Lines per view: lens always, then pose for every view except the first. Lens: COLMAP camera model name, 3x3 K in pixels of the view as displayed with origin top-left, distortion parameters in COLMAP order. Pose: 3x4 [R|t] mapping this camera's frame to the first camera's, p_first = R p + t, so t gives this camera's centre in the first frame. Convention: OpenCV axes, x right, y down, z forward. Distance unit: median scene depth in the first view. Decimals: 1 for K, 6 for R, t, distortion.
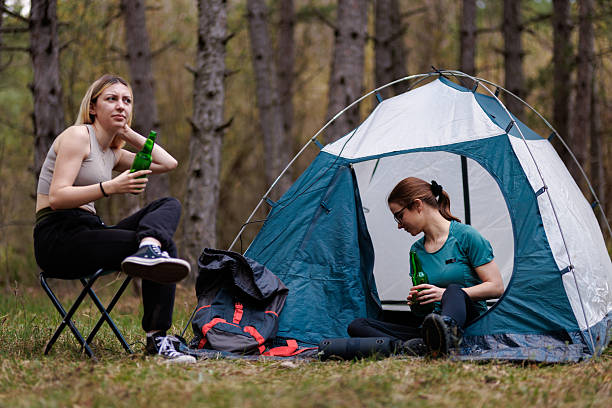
lens RADIAL K [[1419.1, 0, 306.0], [0, 1419.1, 204.0], [0, 0, 1]] dist [-0.009905, -0.071248]
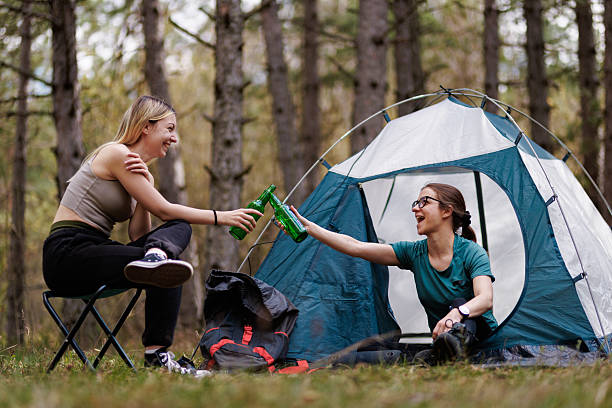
lens RADIAL K [[1419.1, 0, 306.0], [0, 1419.1, 204.0], [0, 0, 1]] dist [-0.009905, -0.071248]
pose [[0.999172, -0.029153, -0.028378, 0.022466], [0.027290, 0.997580, -0.063949, 0.049157], [0.030173, 0.063121, 0.997550, 0.017547]]
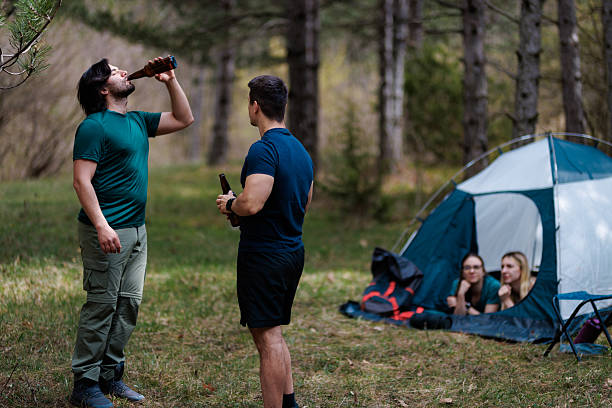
lens RADIAL K [[1419.1, 0, 306.0], [0, 1419.1, 204.0], [0, 0, 1]] dist [-0.009905, -0.071248]
pose [[0.880565, 0.051795, -0.471086, 0.626325], [0.003392, 0.993296, 0.115552, -0.208273], [0.473913, -0.103349, 0.874486, -0.479450]]
